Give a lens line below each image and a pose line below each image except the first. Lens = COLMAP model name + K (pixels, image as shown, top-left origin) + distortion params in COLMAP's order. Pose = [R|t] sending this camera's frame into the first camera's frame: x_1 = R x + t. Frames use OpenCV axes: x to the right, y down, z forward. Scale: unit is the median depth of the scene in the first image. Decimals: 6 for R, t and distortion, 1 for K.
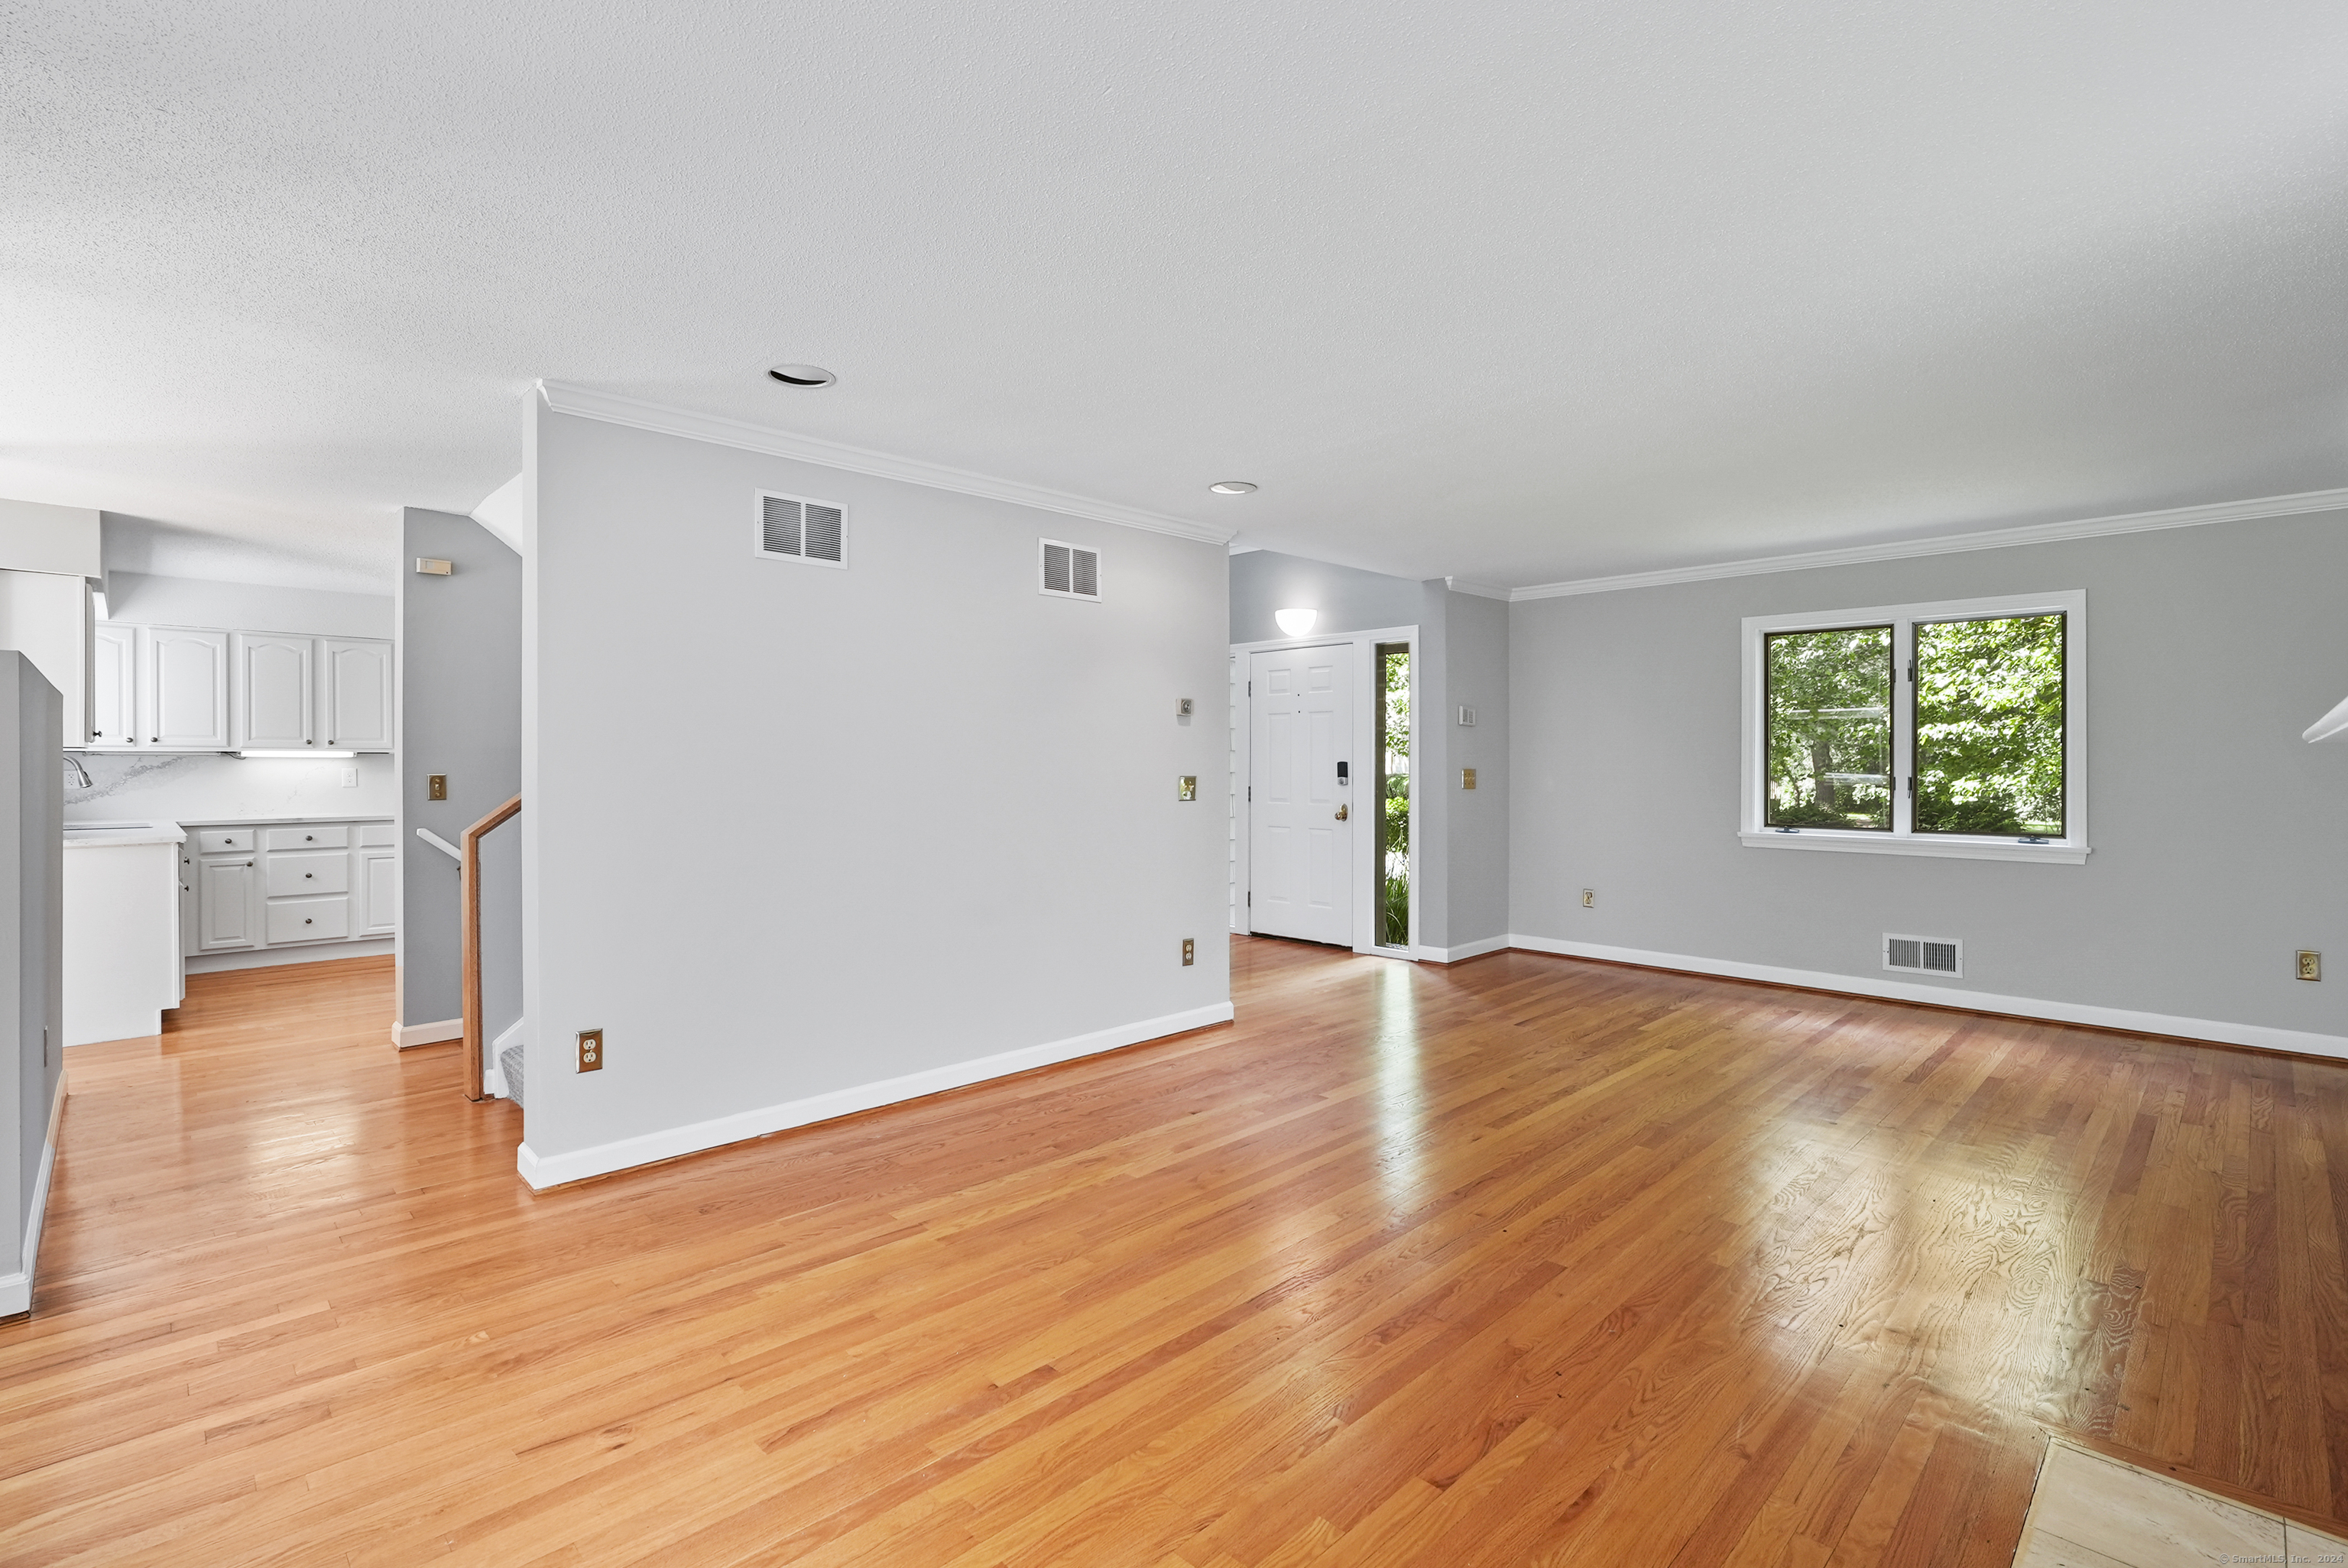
lens RADIAL K [[1087.0, 0, 1188.3], [0, 1087.0, 757.5], [0, 0, 1]] dist [-0.012397, -0.000042]
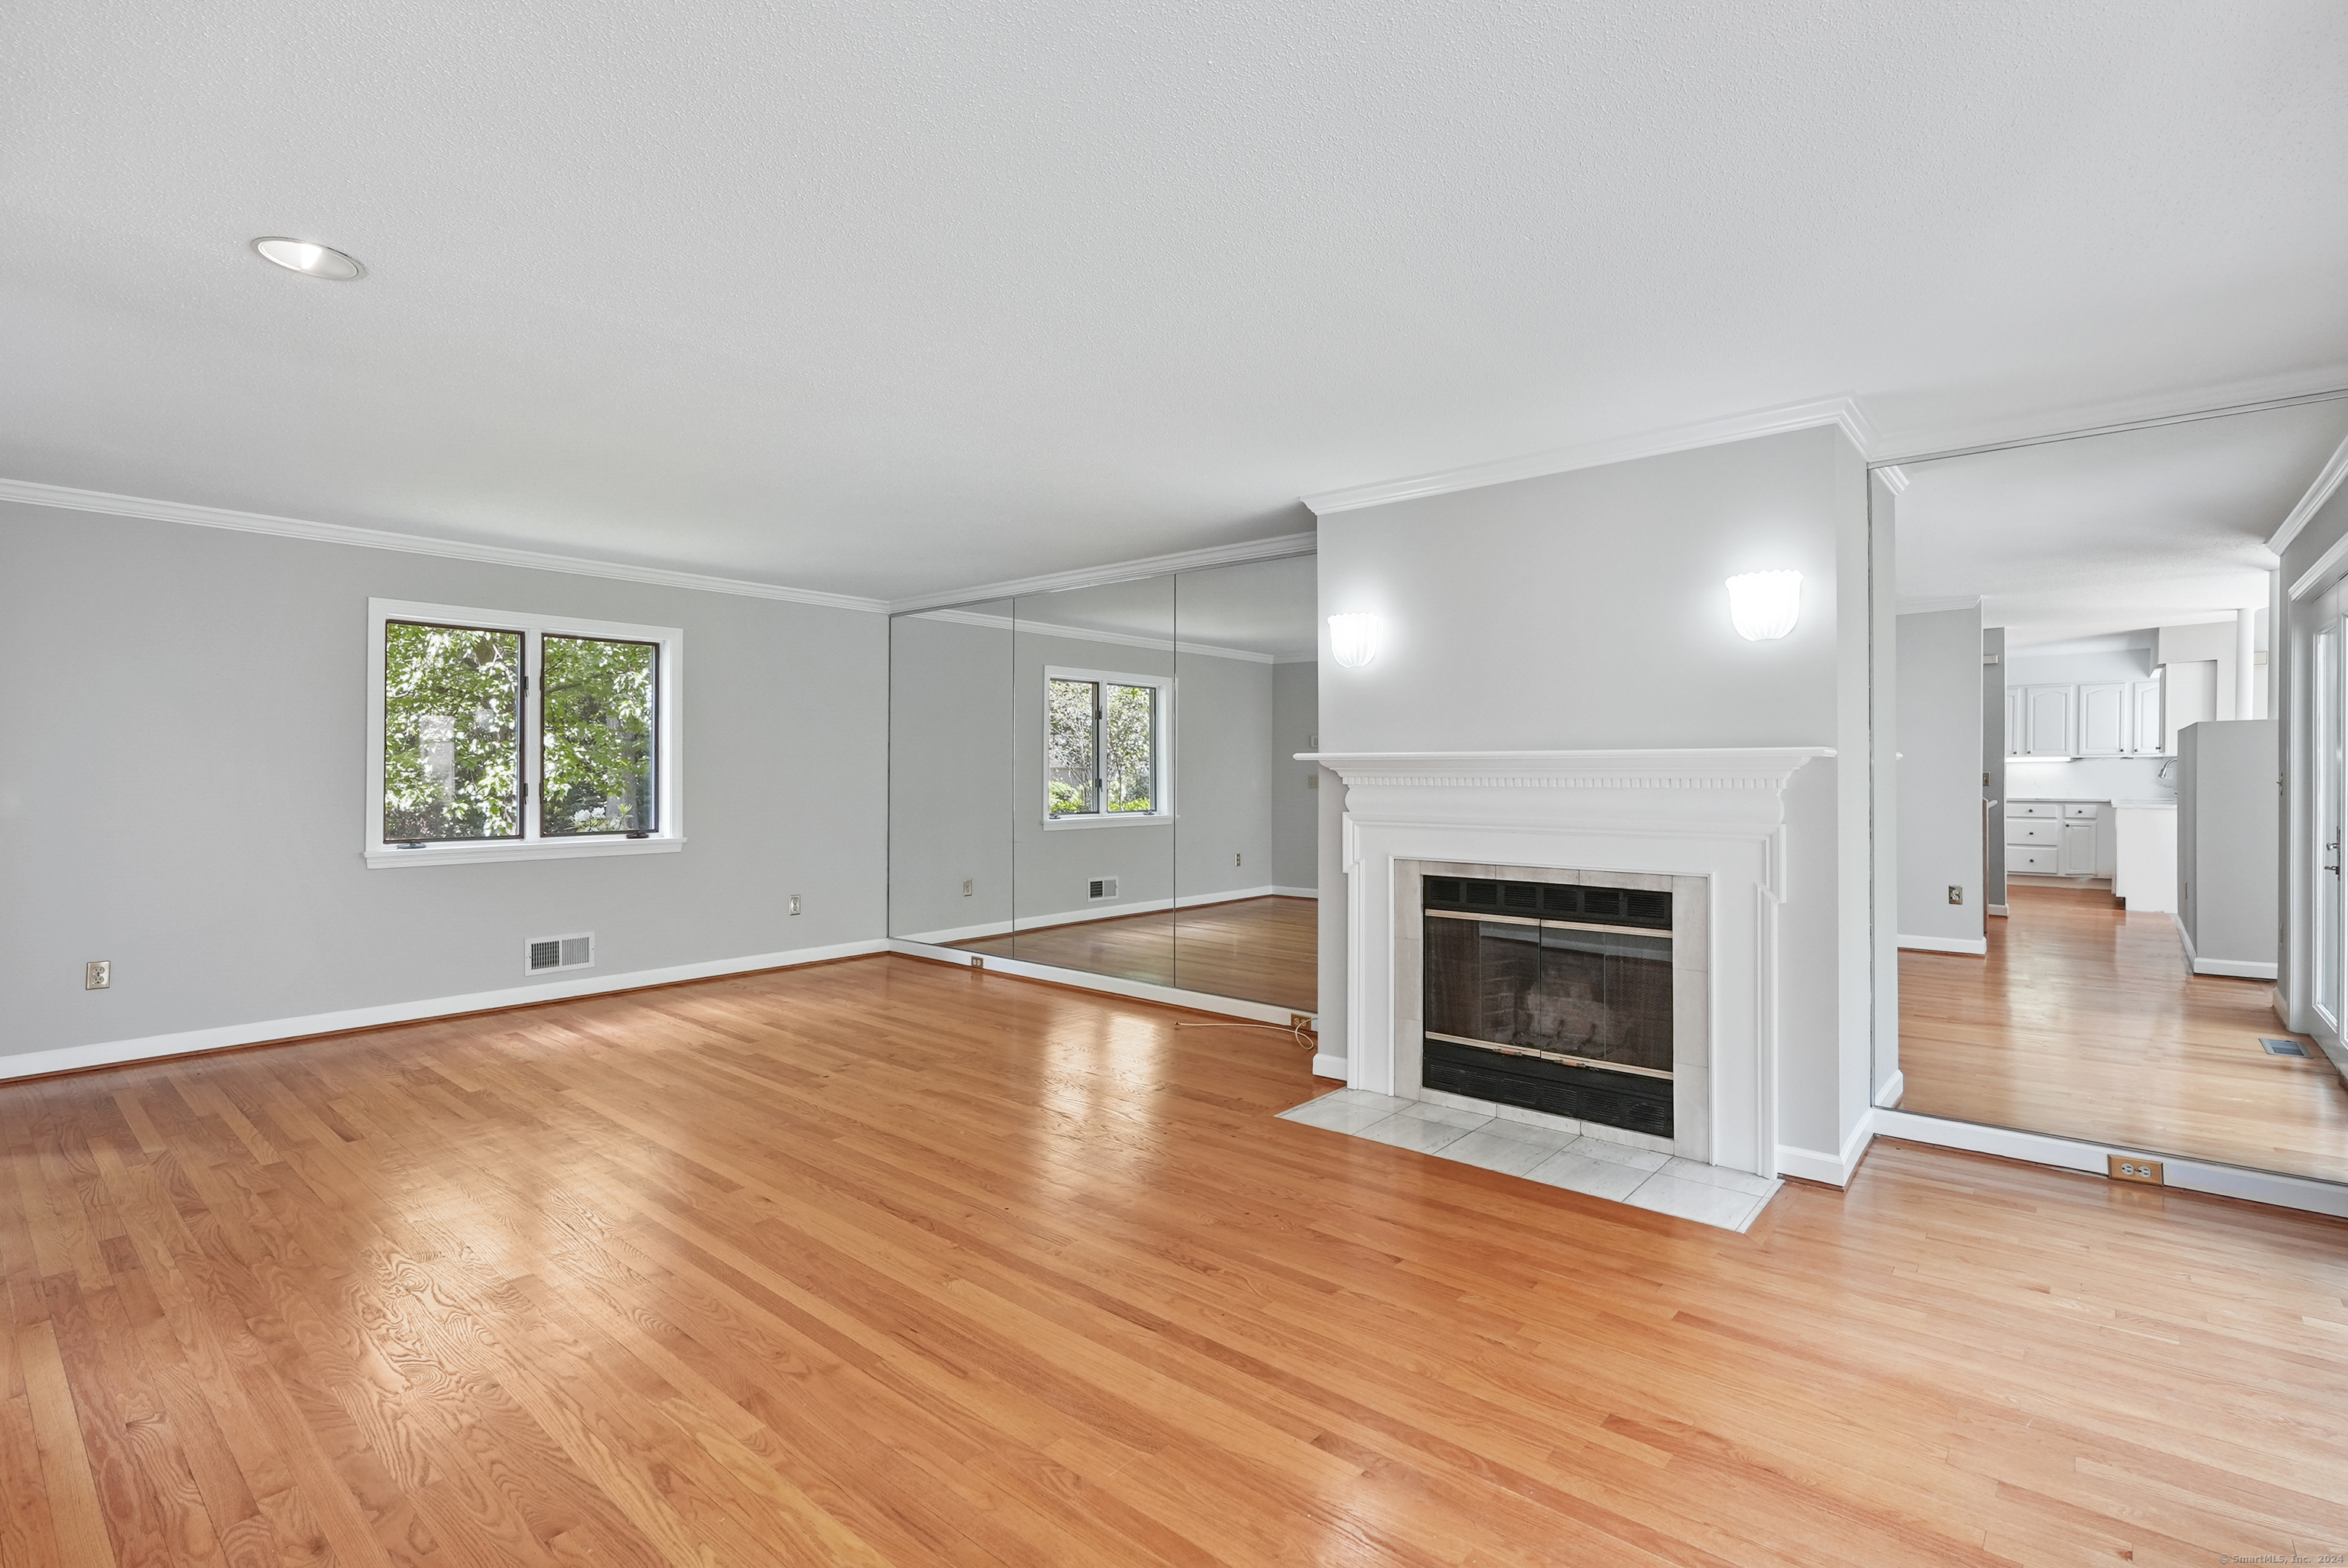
lens RADIAL K [[1087.0, 0, 1188.3], [0, 1087.0, 757.5], [0, 0, 1]] dist [-0.012397, -0.000042]
pose [[-0.090652, 0.012554, 0.995804, -0.536568], [-0.004721, 0.999904, -0.013036, 0.005137], [-0.995871, -0.005883, -0.090584, 0.627262]]
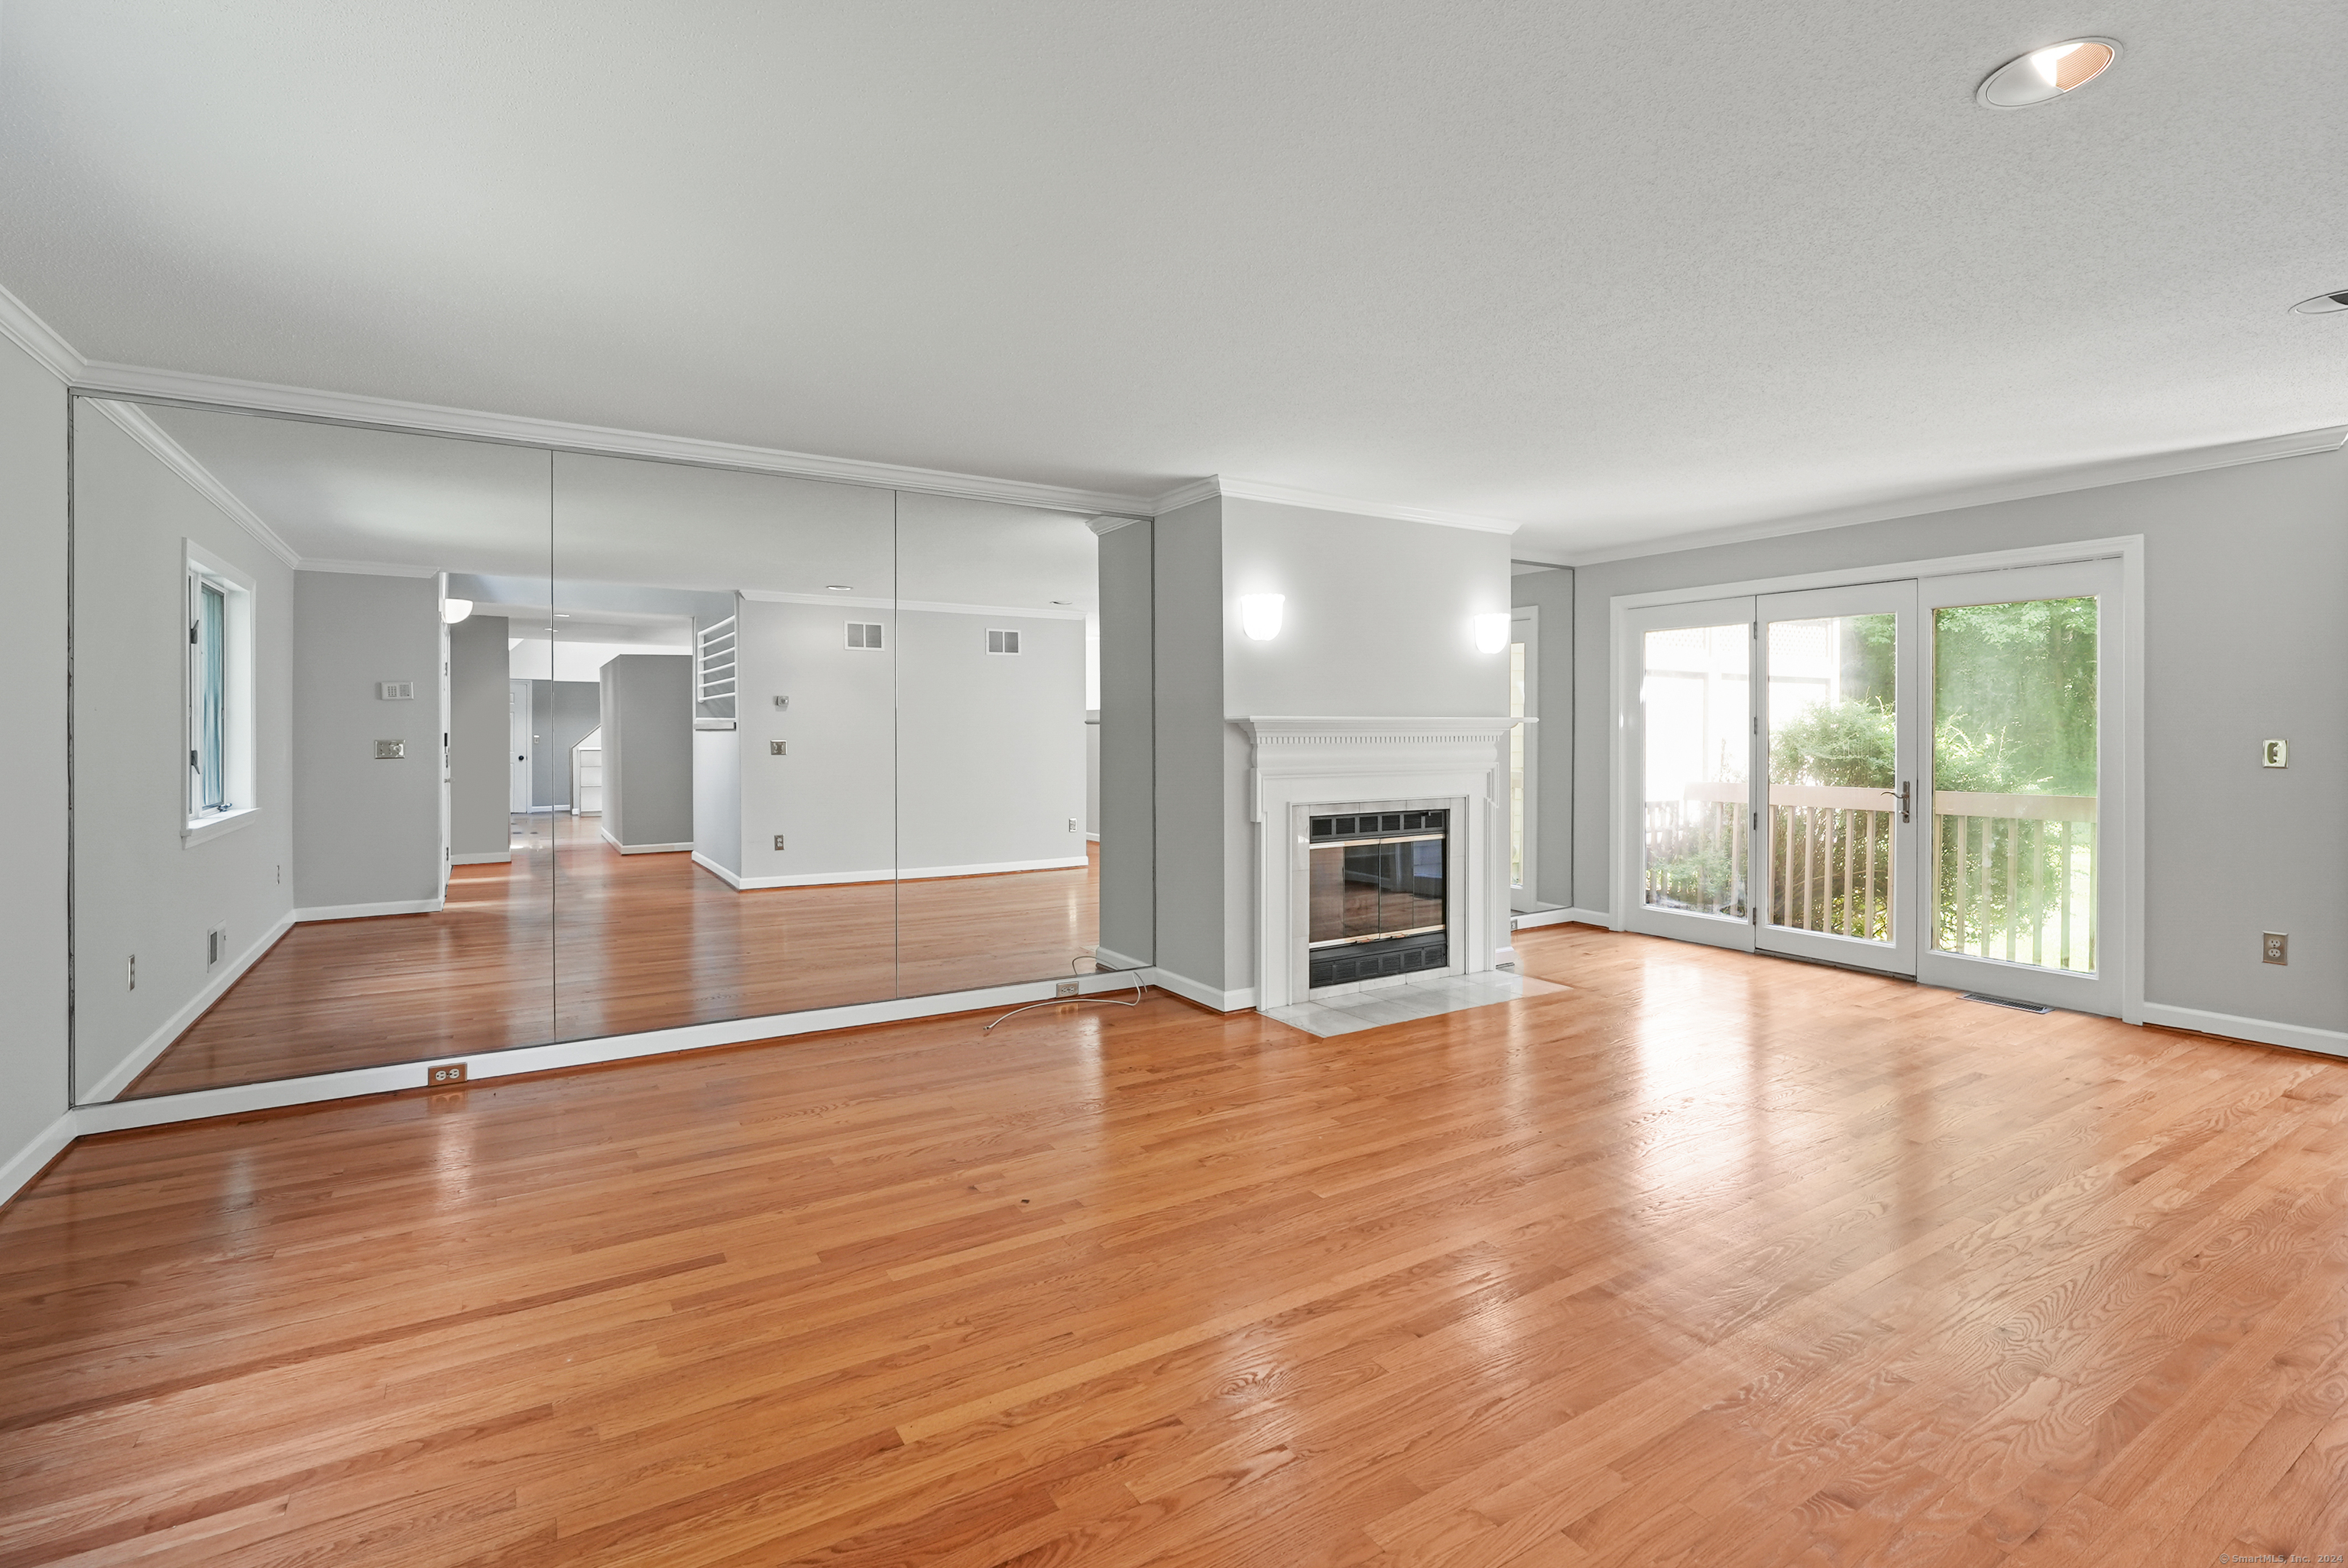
lens RADIAL K [[1085.9, 0, 1173.4], [0, 1085.9, 738.5], [0, 0, 1]] dist [-0.013957, 0.000360]
pose [[-0.974671, 0.002190, 0.223631, 0.281412], [0.003035, 0.999990, 0.003433, 0.007416], [-0.223621, 0.004024, -0.974668, 1.505555]]
